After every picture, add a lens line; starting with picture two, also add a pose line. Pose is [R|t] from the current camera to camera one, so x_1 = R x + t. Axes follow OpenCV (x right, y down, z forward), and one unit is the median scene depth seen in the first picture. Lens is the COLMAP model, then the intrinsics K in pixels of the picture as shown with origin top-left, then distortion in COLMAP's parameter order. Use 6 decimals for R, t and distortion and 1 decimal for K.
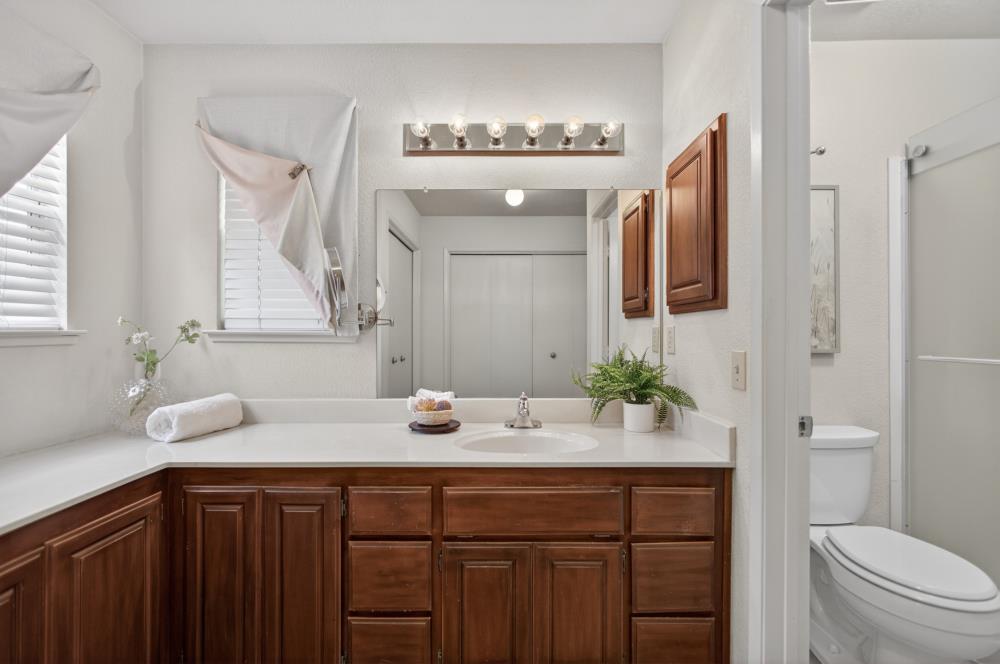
lens RADIAL K [[428.6, 0, 497.9], [0, 428.6, 330.0], [0, 0, 1]] dist [-0.005122, 0.003155]
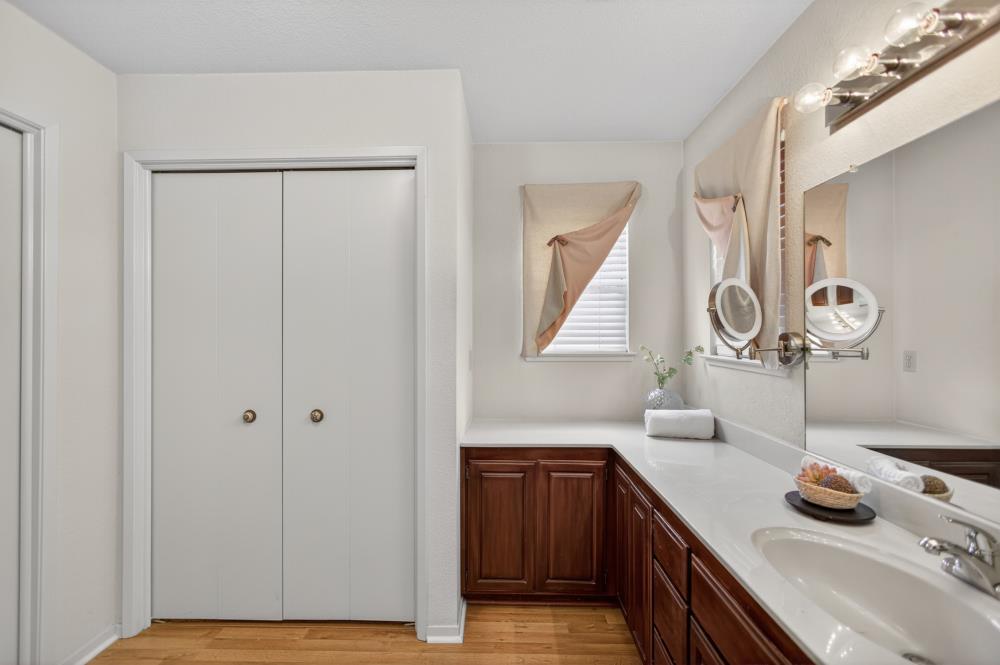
lens RADIAL K [[428.6, 0, 497.5], [0, 428.6, 331.3], [0, 0, 1]] dist [-0.005122, 0.003155]
pose [[-0.015442, -0.005308, -0.999867, 0.638185], [0.004164, 0.999977, -0.005372, -0.073017], [0.999872, -0.004246, -0.015420, 0.516659]]
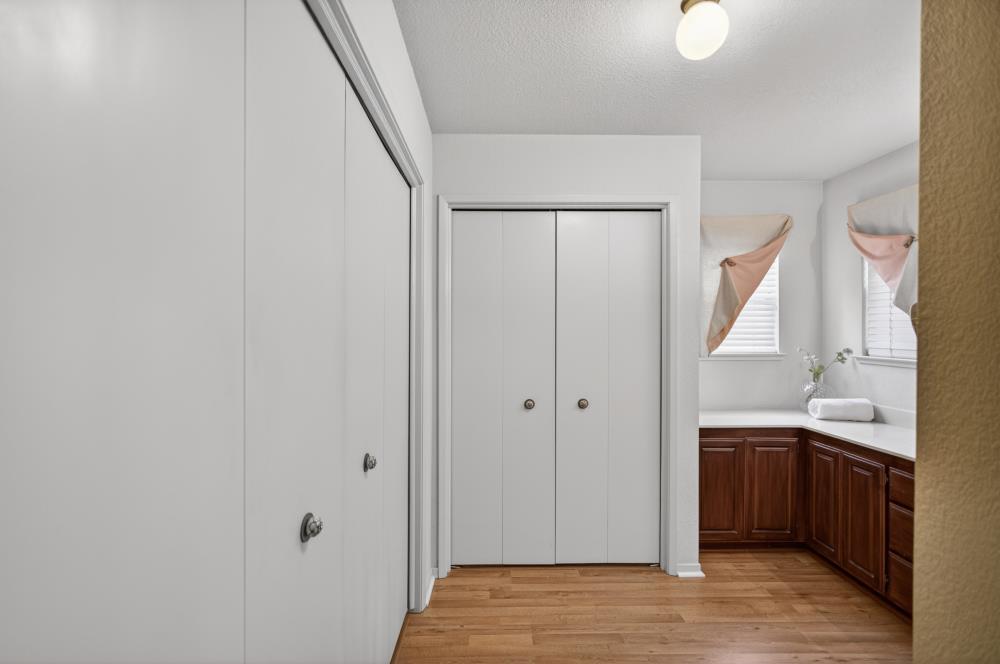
lens RADIAL K [[428.6, 0, 493.1], [0, 428.6, 329.6], [0, 0, 1]] dist [-0.005122, 0.003155]
pose [[0.020024, -0.000229, -0.999799, 0.979005], [0.001079, 0.999999, -0.000207, -0.110221], [0.999799, -0.001075, 0.020024, -0.388121]]
